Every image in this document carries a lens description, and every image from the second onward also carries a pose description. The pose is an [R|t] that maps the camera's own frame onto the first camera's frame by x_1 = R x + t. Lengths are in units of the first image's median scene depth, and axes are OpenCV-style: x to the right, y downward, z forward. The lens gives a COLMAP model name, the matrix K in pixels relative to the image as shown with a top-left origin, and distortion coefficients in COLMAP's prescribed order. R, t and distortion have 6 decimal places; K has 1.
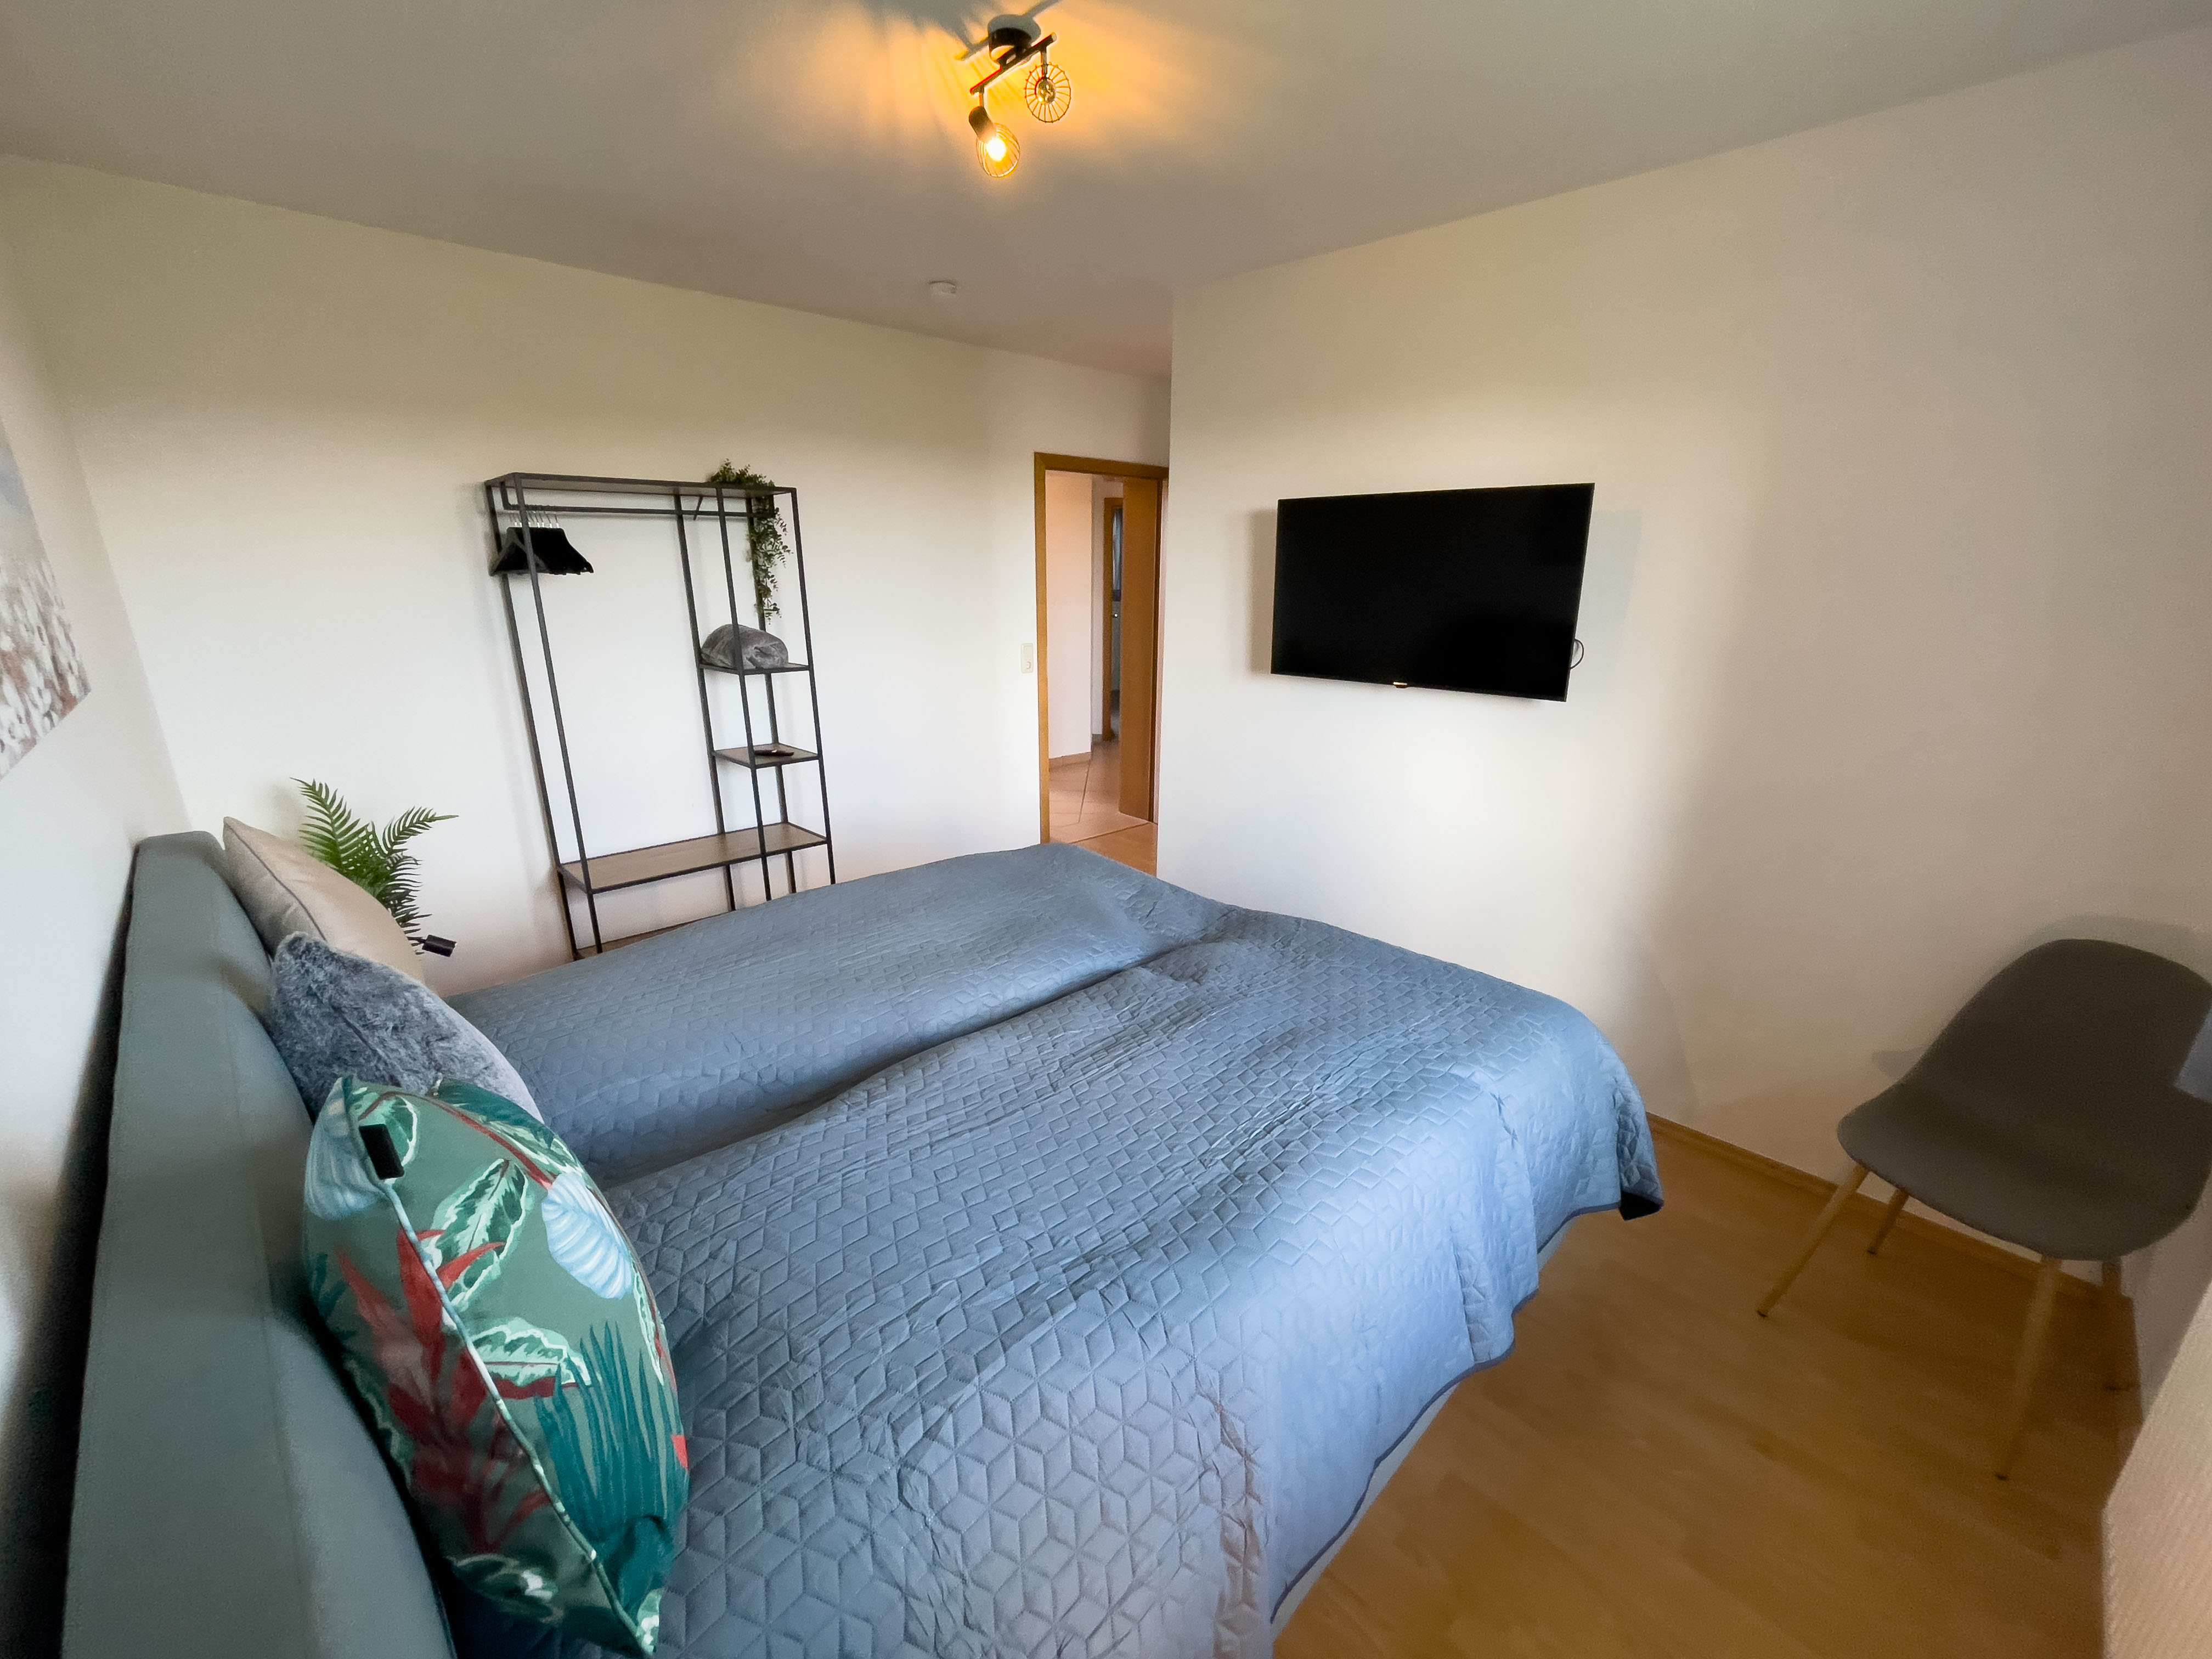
lens RADIAL K [[904.7, 0, 1105.6], [0, 904.7, 853.9], [0, 0, 1]] dist [-0.000972, -0.000209]
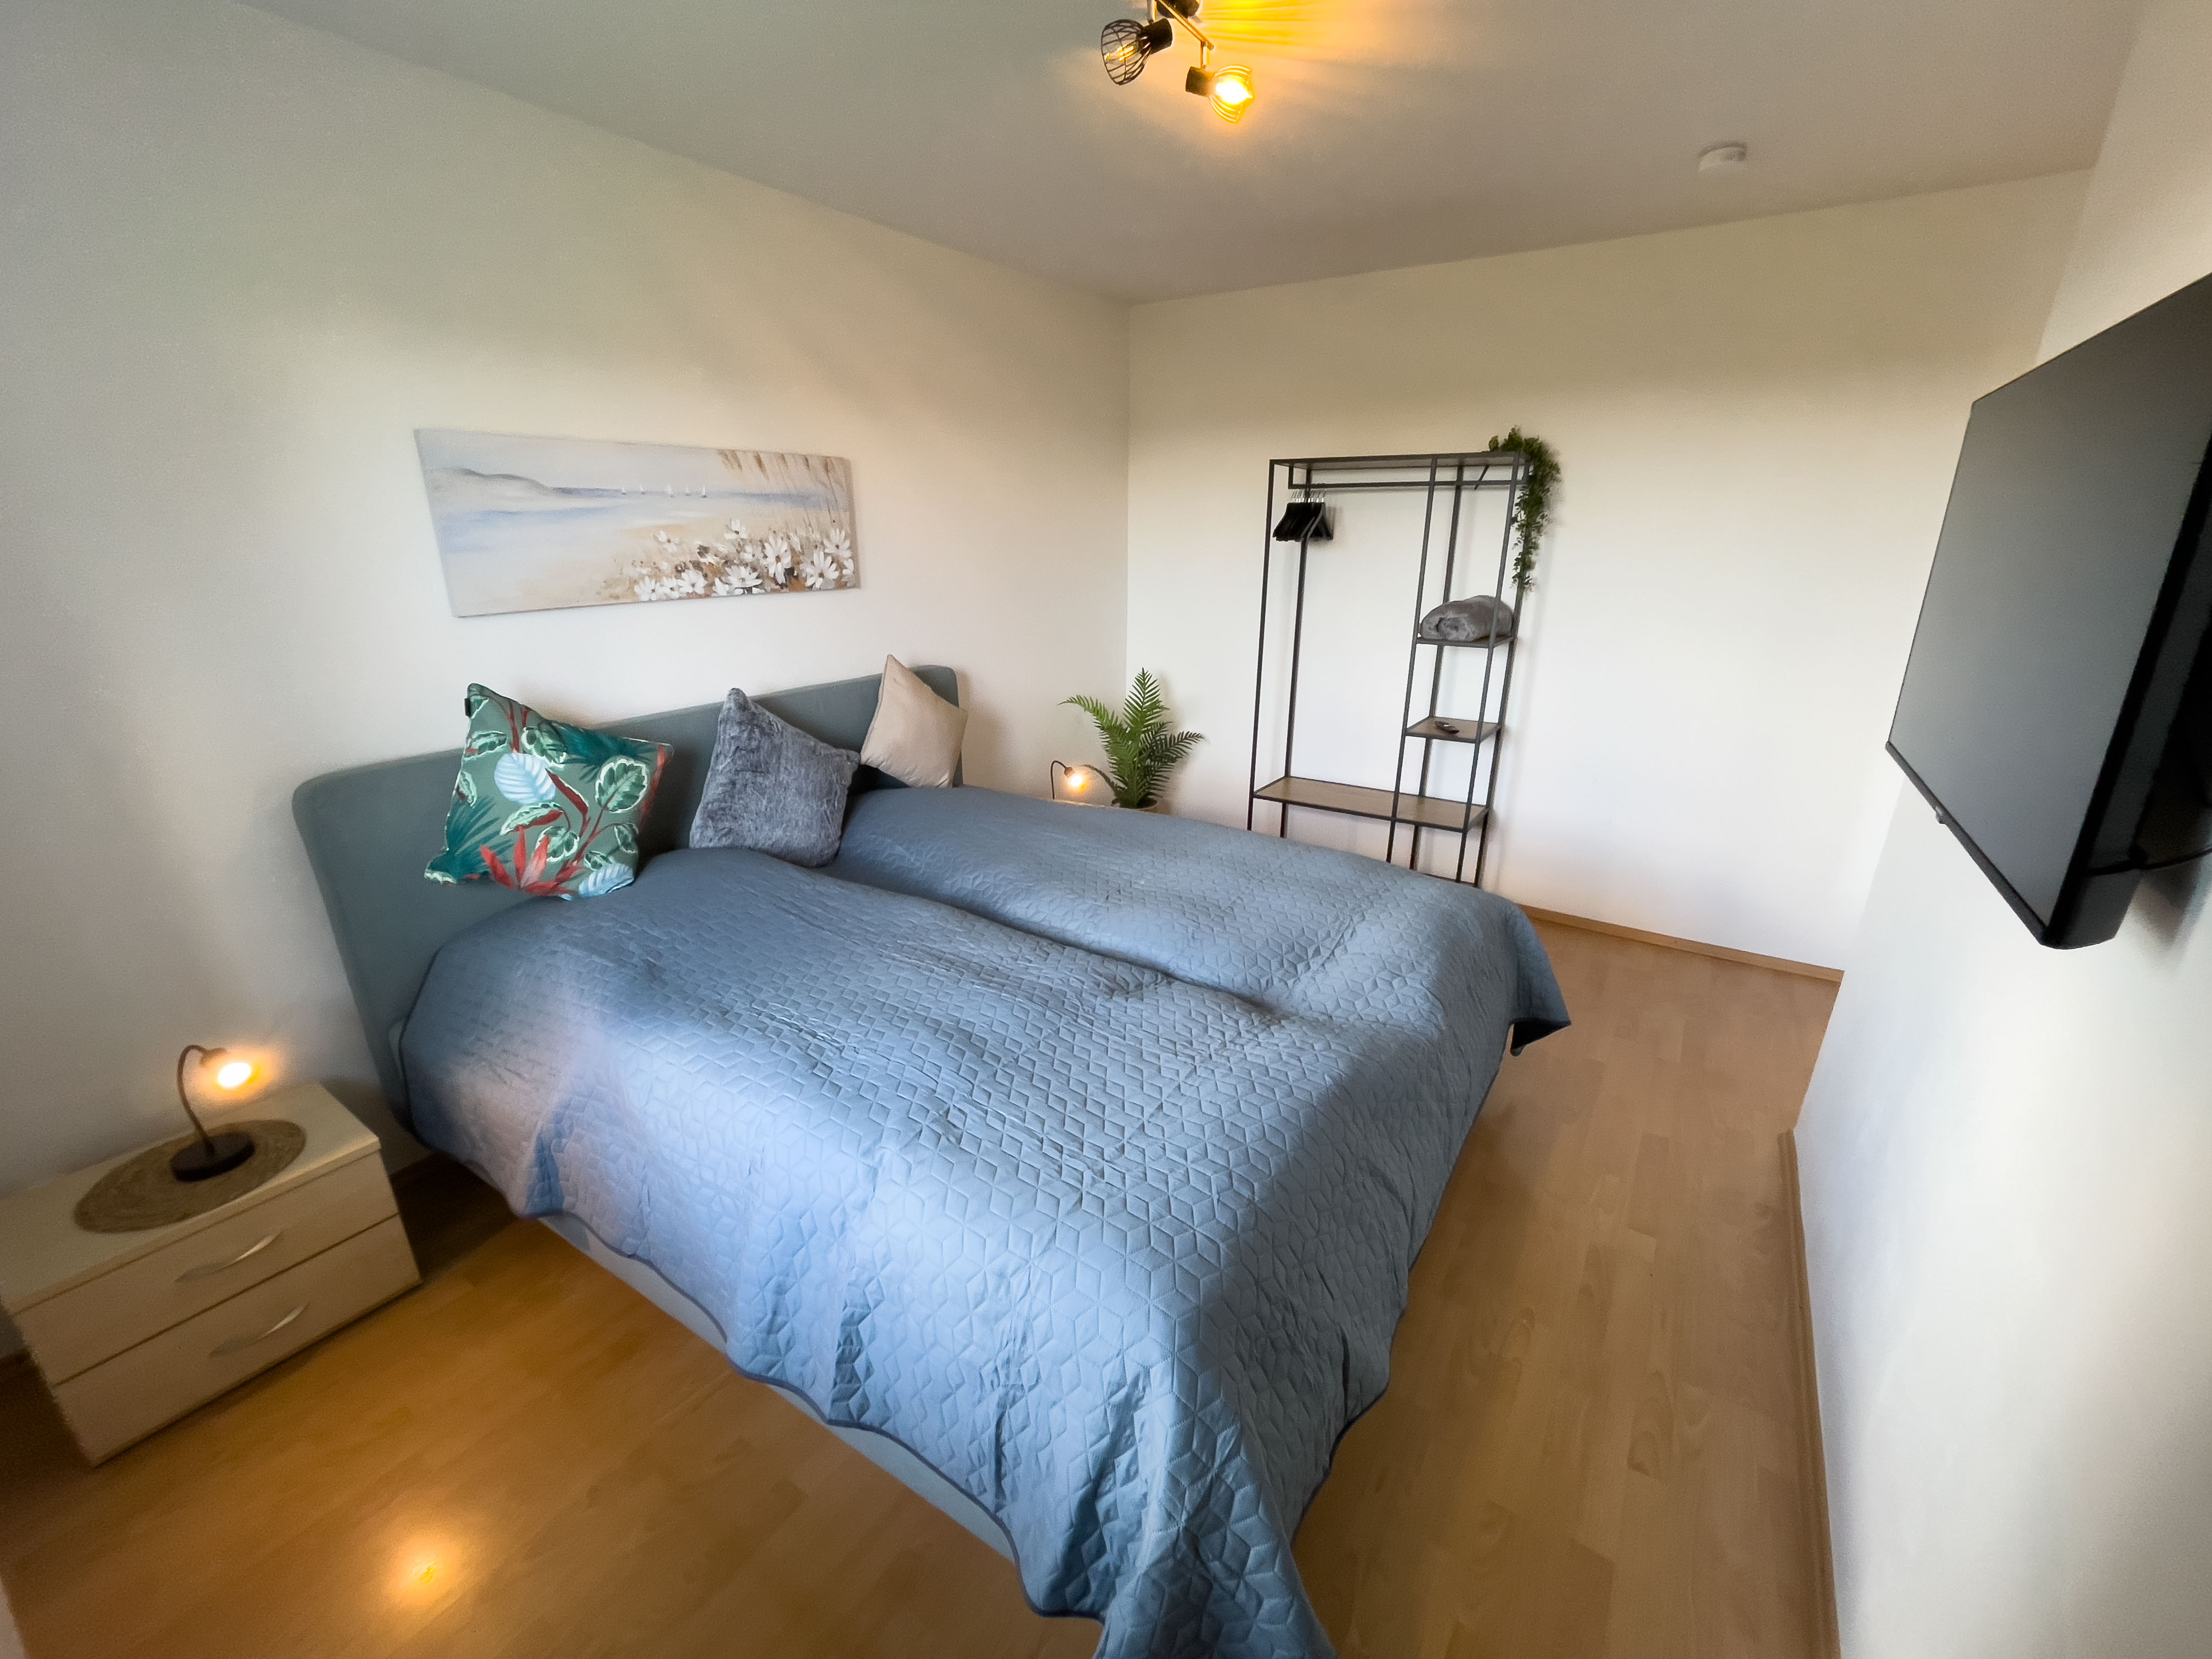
lens RADIAL K [[904.7, 0, 1105.6], [0, 904.7, 853.9], [0, 0, 1]] dist [-0.000972, -0.000209]
pose [[0.232998, 0.333391, -0.913544, 0.536429], [-0.307294, 0.916507, 0.256097, -0.134390], [0.922649, 0.221057, 0.315994, 0.408074]]
